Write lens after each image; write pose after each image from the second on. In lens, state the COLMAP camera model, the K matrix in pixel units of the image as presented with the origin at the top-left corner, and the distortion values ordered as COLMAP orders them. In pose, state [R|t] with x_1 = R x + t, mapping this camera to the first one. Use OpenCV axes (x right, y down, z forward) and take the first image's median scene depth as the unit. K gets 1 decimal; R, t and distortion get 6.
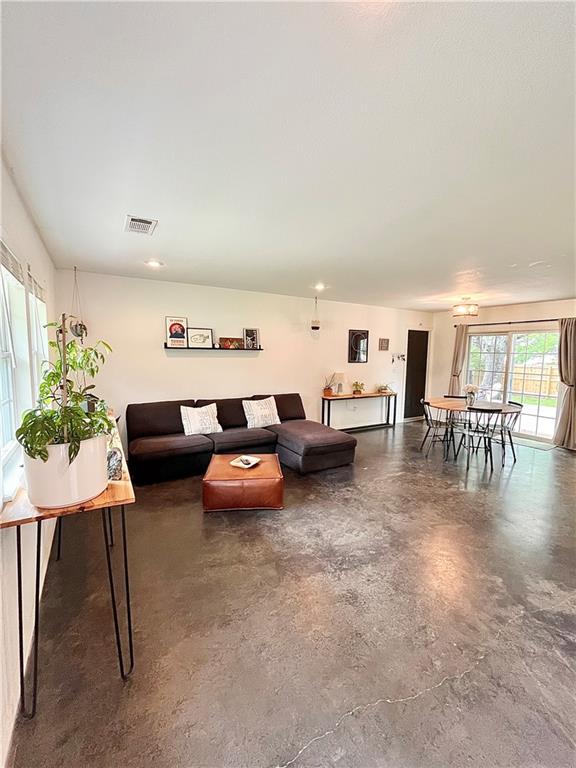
lens RADIAL K [[313.2, 0, 284.1], [0, 313.2, 385.8], [0, 0, 1]] dist [0.001670, 0.000642]
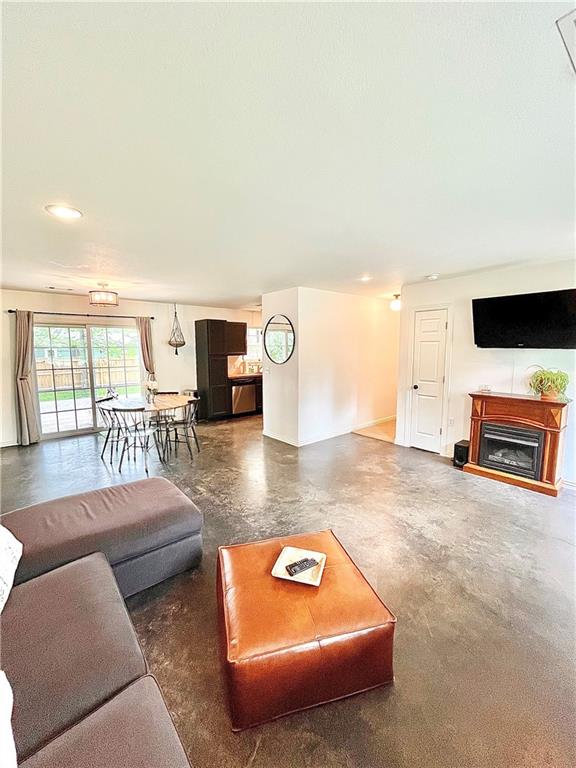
lens RADIAL K [[313.2, 0, 283.6], [0, 313.2, 385.3], [0, 0, 1]] dist [0.001670, 0.000642]
pose [[-0.141441, -0.136384, 0.980507, -0.472635], [0.111332, 0.981989, 0.152651, -0.107733], [-0.983666, 0.130753, -0.123709, 0.845530]]
